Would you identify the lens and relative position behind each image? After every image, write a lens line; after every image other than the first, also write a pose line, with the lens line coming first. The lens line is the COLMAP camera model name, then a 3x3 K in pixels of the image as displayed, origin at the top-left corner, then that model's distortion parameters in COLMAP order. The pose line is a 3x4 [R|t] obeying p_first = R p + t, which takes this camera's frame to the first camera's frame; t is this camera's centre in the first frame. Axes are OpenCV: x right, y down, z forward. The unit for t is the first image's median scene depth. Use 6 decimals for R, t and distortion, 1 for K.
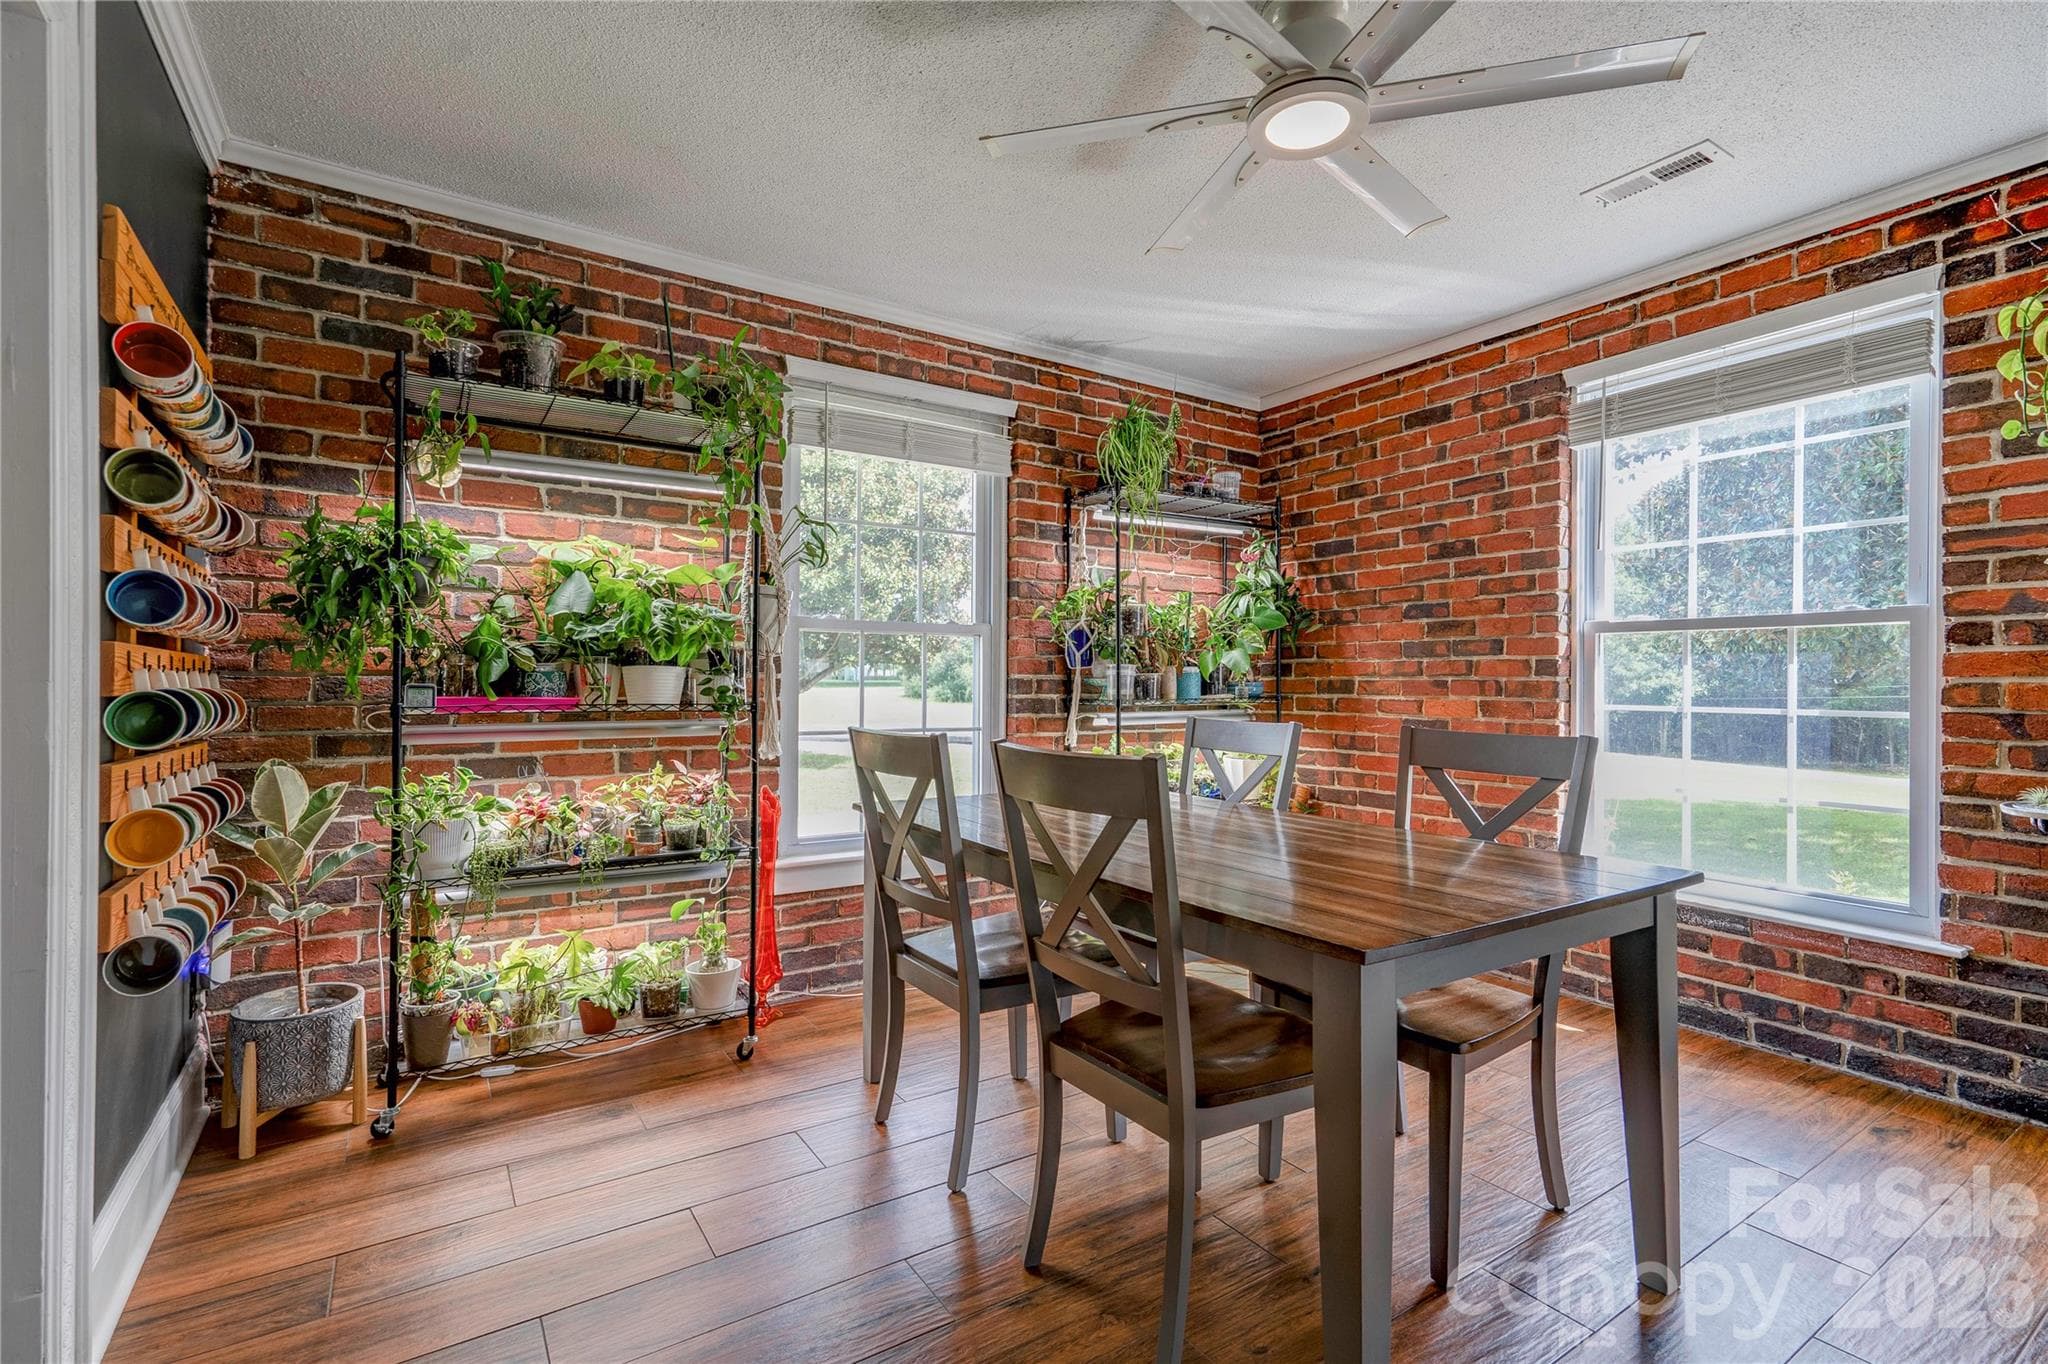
lens RADIAL K [[928.1, 0, 1015.9], [0, 928.1, 678.0], [0, 0, 1]] dist [0.010623, 0.000748]
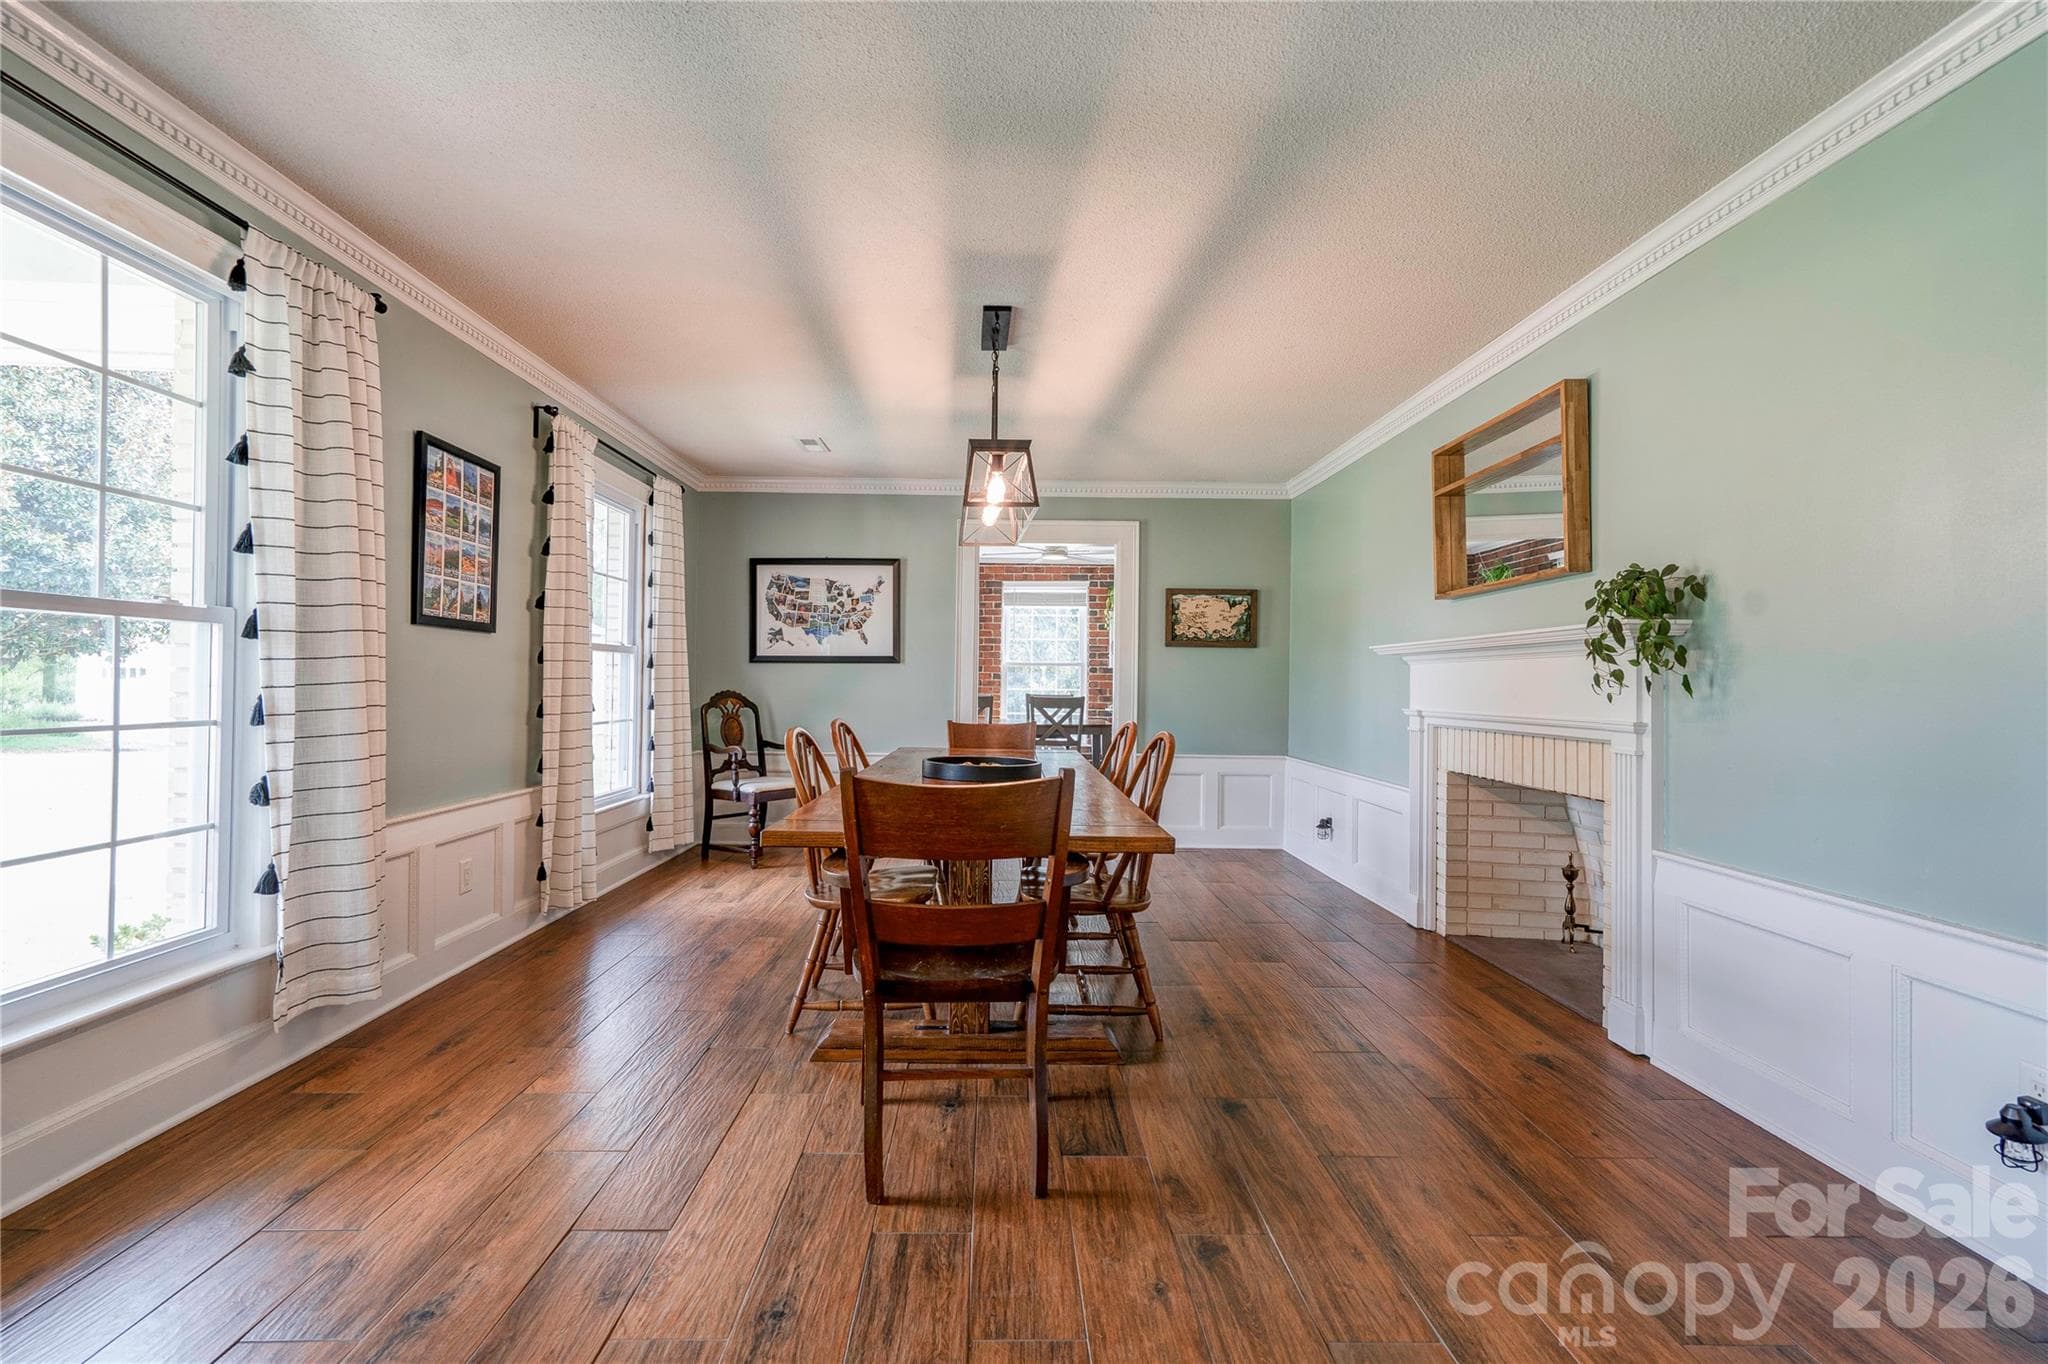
lens RADIAL K [[928.1, 0, 1022.4], [0, 928.1, 675.7], [0, 0, 1]] dist [0.010623, 0.000748]
pose [[0.521641, 0.003026, 0.853160, -2.574385], [-0.013686, 0.999895, 0.004822, -0.036636], [-0.853055, -0.014192, 0.521628, -0.864534]]
